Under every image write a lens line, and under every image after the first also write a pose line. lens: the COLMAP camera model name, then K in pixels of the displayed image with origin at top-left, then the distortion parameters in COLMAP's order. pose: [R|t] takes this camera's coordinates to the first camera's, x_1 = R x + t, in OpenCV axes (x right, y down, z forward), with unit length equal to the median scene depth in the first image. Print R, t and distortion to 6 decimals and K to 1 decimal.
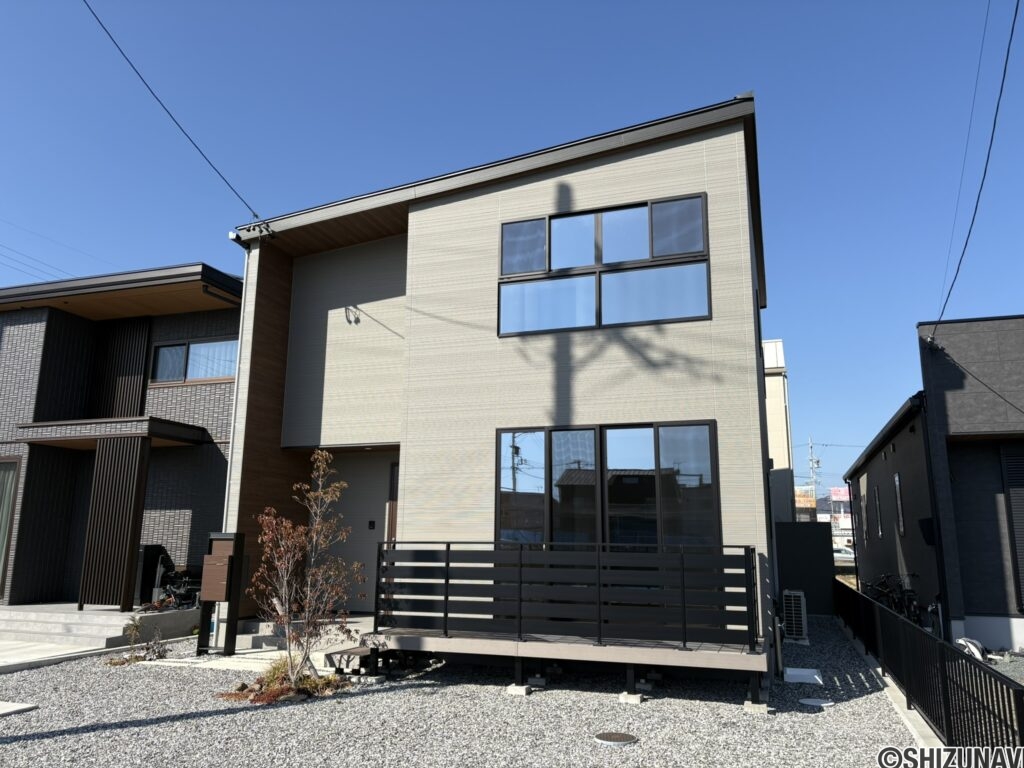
lens RADIAL K [[771.3, 0, 512.0], [0, 771.3, 384.0], [0, 0, 1]] dist [0.044954, -0.001346]
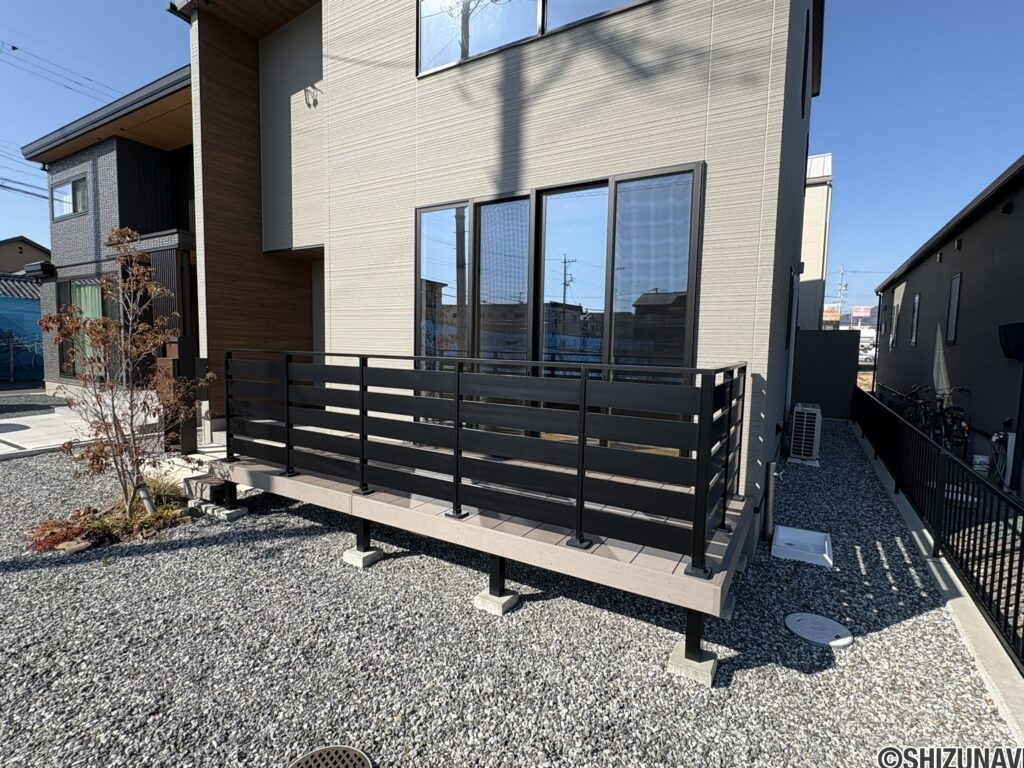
lens RADIAL K [[491.2, 0, 517.6], [0, 491.2, 381.0], [0, 0, 1]] dist [0.002439, -0.000030]
pose [[0.979181, 0.026786, -0.201216, 0.176173], [0.029201, 0.962358, 0.270211, 0.091849], [0.200880, -0.270462, 0.941540, 0.487441]]
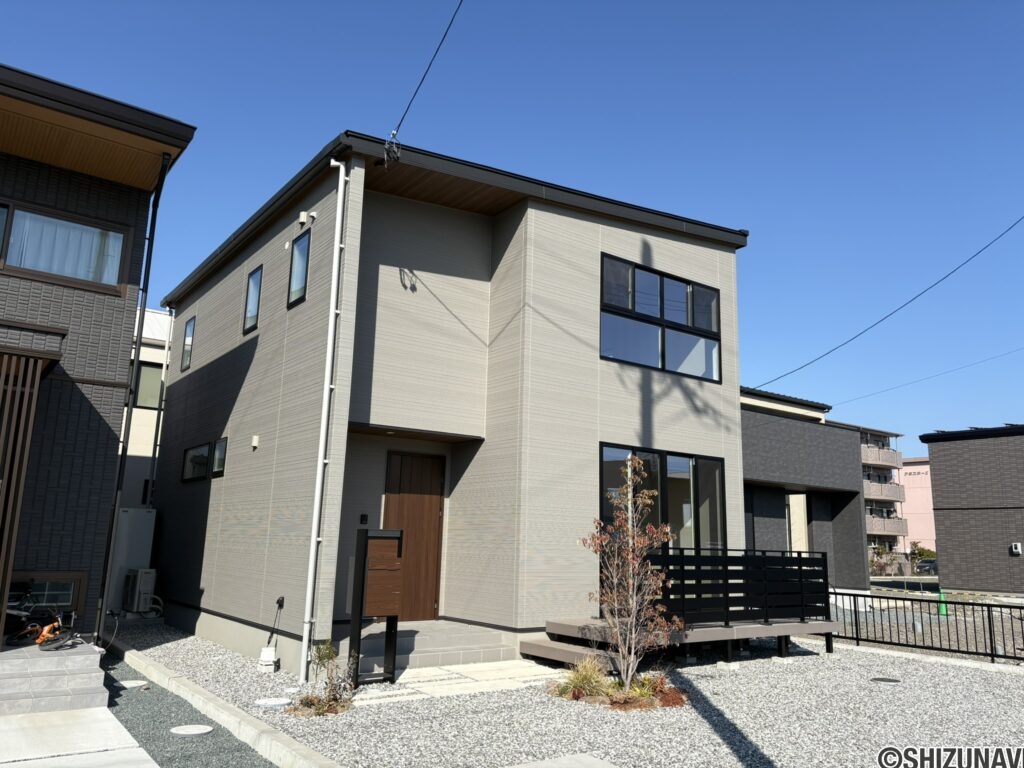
lens RADIAL K [[771.3, 0, 512.0], [0, 771.3, 384.0], [0, 0, 1]] dist [0.044954, -0.001346]
pose [[0.564240, 0.175065, 0.806837, -0.941922], [-0.182997, 0.979471, -0.084549, 0.088922], [-0.805075, -0.099942, 0.584693, 0.444413]]
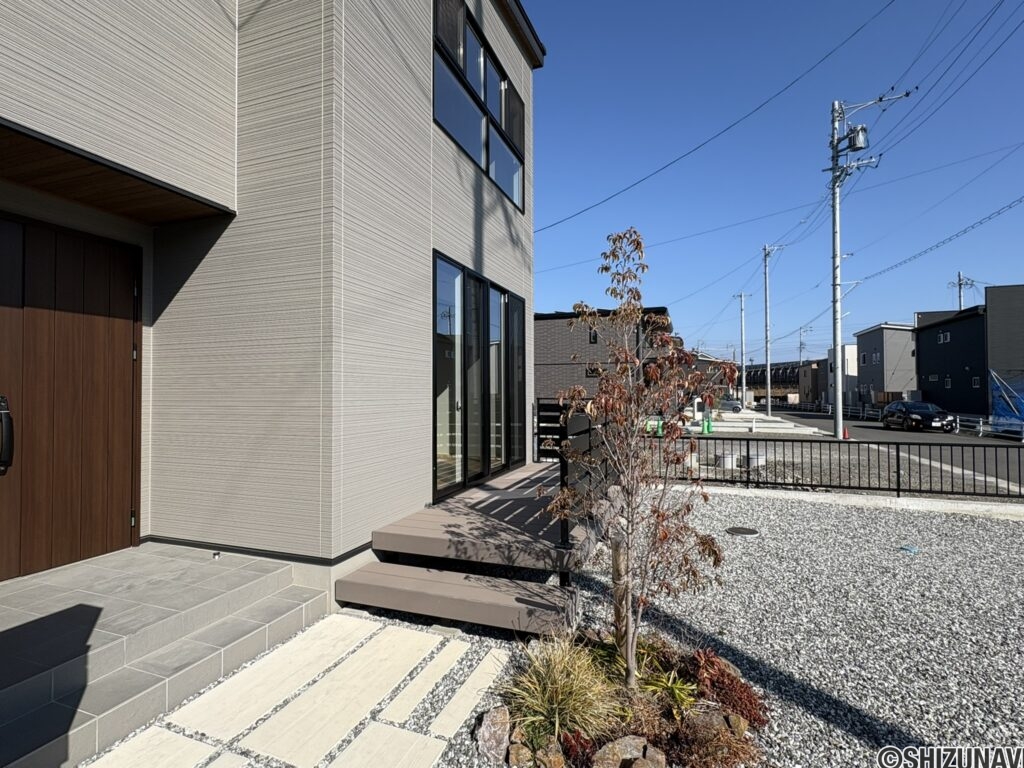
lens RADIAL K [[490.3, 0, 512.7], [0, 490.3, 393.1], [0, 0, 1]] dist [0.011285, -0.000009]
pose [[0.014058, -0.006668, 0.999879, -0.460820], [-0.200601, 0.979628, 0.009353, 0.161802], [-0.979572, -0.200708, 0.012434, 0.851118]]
